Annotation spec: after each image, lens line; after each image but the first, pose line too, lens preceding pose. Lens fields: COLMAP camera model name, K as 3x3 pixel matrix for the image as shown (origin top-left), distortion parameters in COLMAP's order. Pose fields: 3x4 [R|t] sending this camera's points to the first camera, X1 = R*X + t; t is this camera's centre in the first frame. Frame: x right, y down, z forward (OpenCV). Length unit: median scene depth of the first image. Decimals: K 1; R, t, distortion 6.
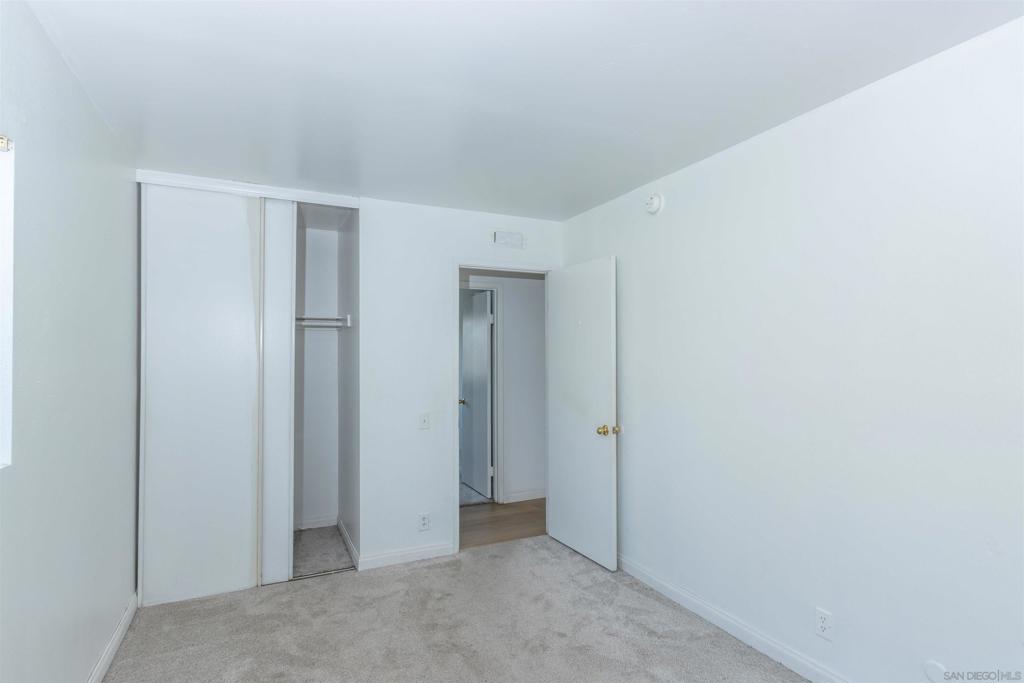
lens RADIAL K [[505.9, 0, 512.0], [0, 505.9, 341.5], [0, 0, 1]] dist [0.000634, 0.000400]
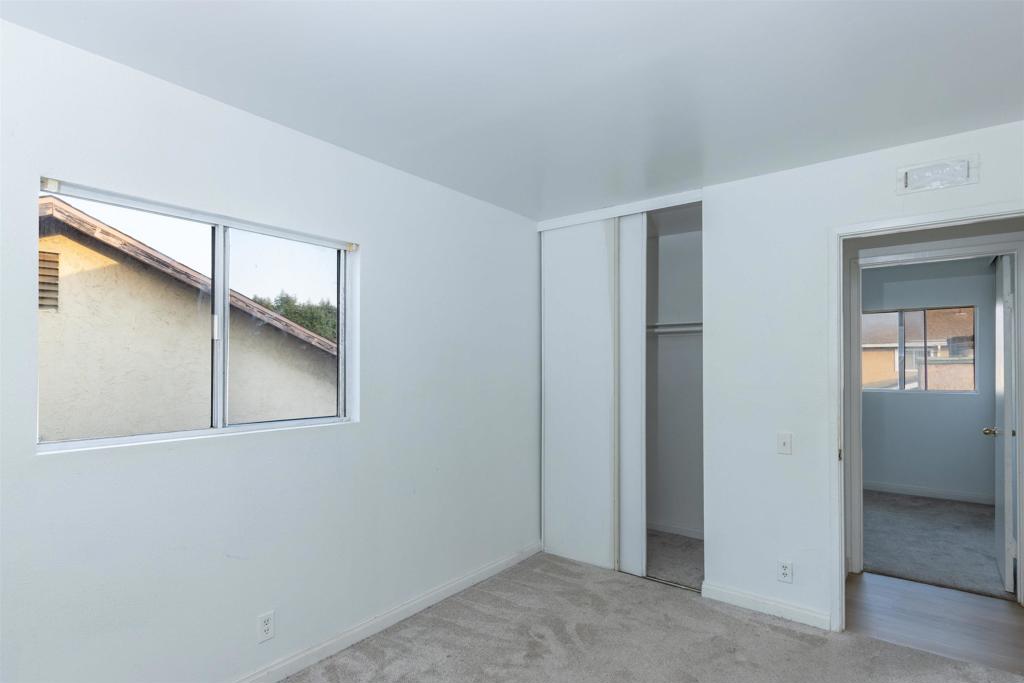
lens RADIAL K [[522.6, 0, 515.4], [0, 522.6, 357.5], [0, 0, 1]] dist [-0.000242, -0.000968]
pose [[0.447215, -0.008111, -0.894390, 0.402263], [0.027250, 0.999618, 0.004560, 0.005761], [0.894011, -0.026412, 0.447265, 0.285088]]
